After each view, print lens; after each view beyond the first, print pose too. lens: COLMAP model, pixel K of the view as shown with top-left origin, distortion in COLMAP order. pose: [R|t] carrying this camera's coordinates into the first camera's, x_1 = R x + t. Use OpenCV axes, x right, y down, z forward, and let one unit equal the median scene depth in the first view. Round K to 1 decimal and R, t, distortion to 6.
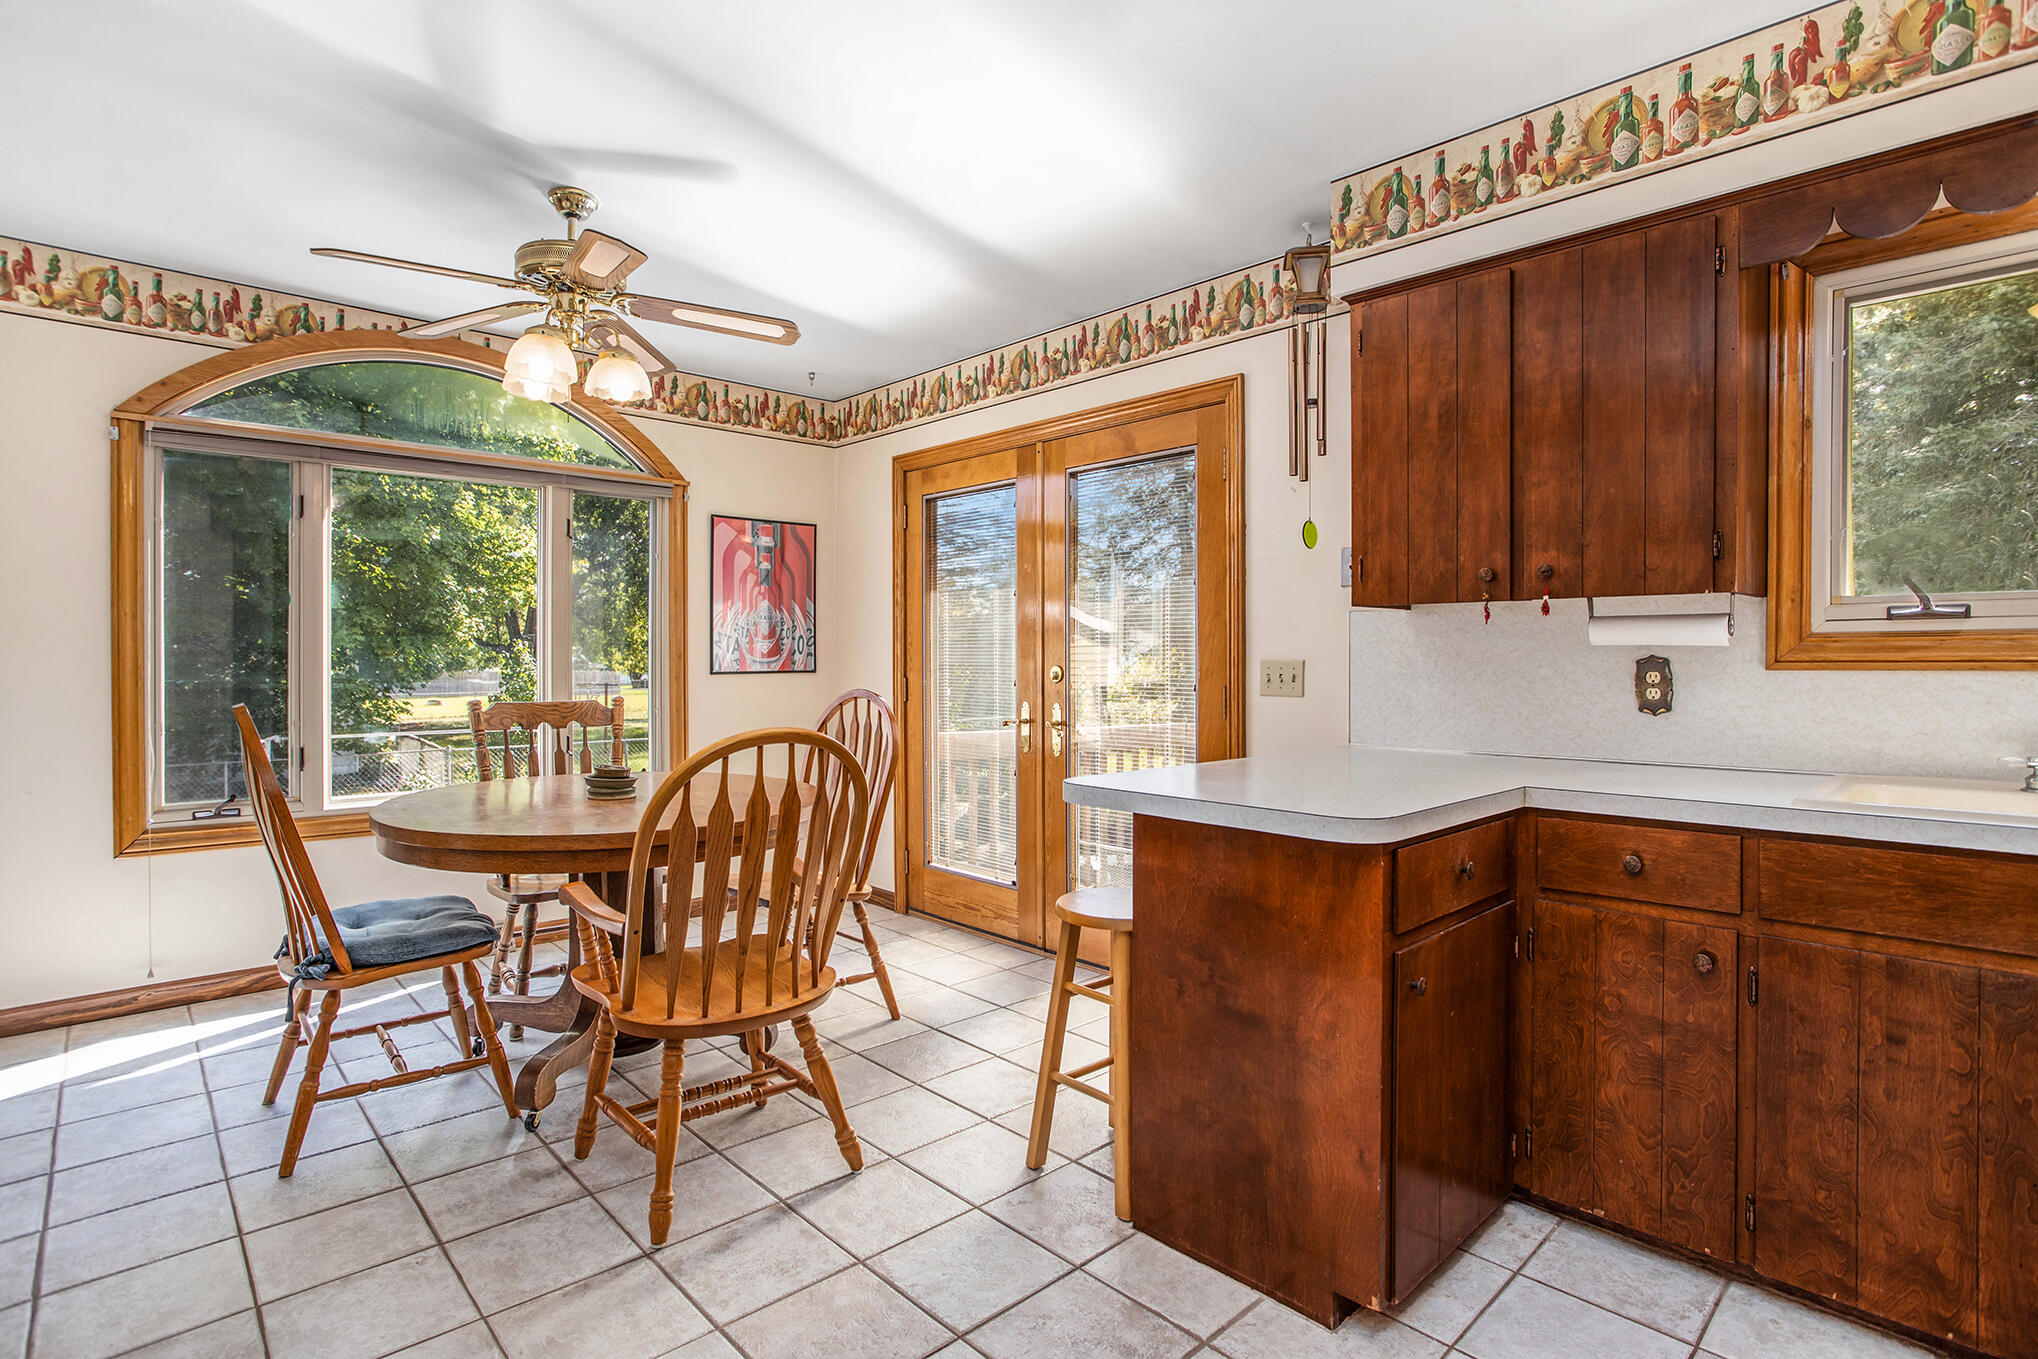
lens RADIAL K [[1020.7, 0, 1033.1], [0, 1020.7, 682.2], [0, 0, 1]] dist [-0.029276, 0.000364]
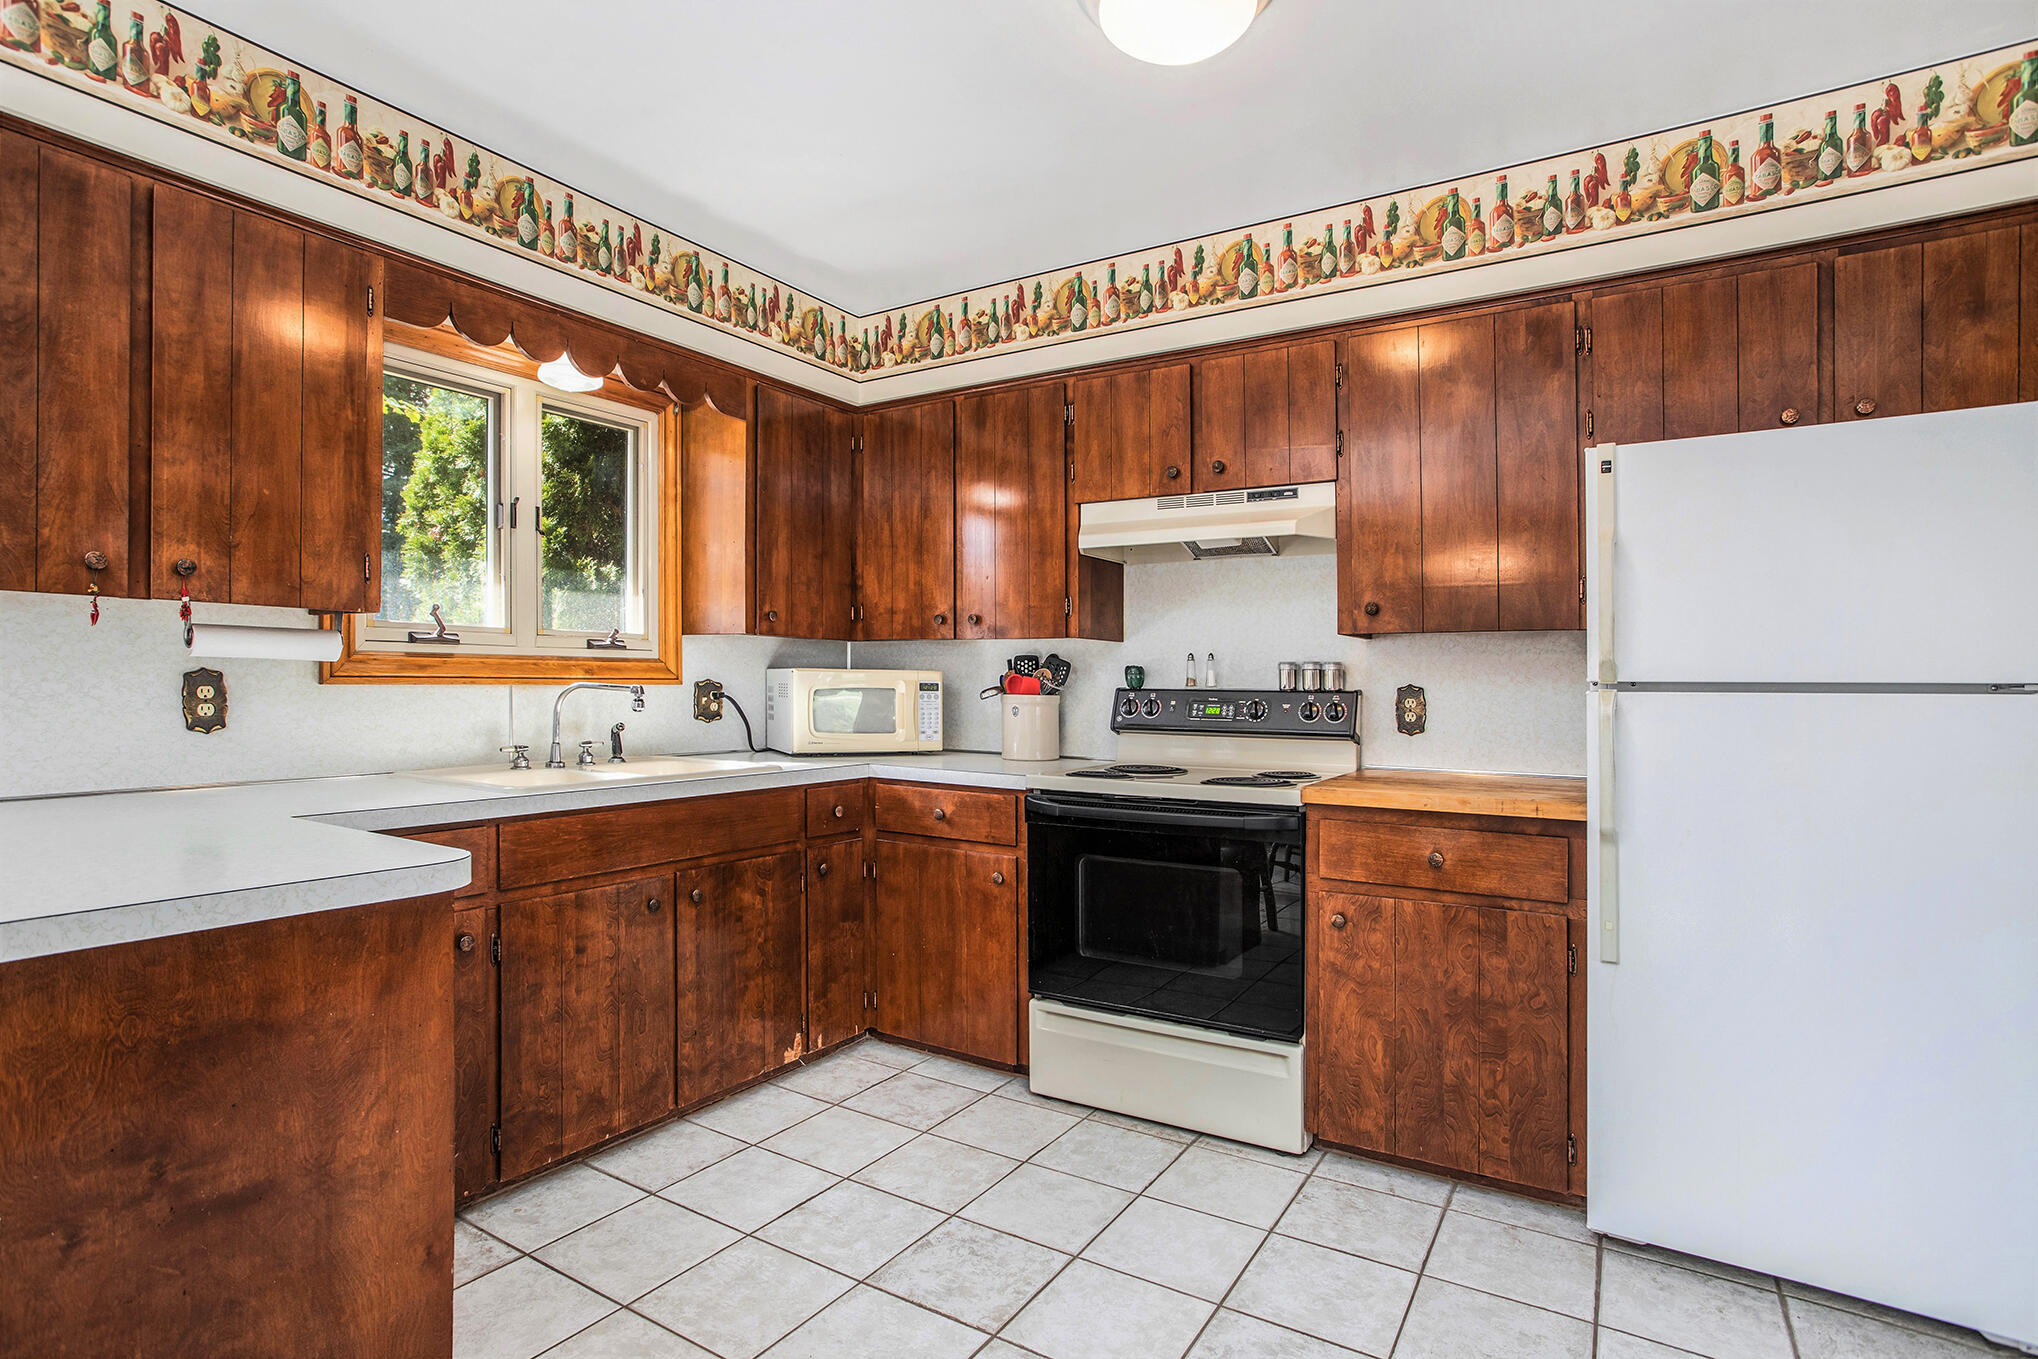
lens RADIAL K [[1020.7, 0, 1029.7], [0, 1020.7, 675.8], [0, 0, 1]] dist [-0.029276, 0.000364]
pose [[-0.263756, -0.000027, 0.964589, -0.499673], [0.004982, 0.999987, 0.001391, -0.018522], [-0.964576, 0.005172, -0.263753, 0.567627]]
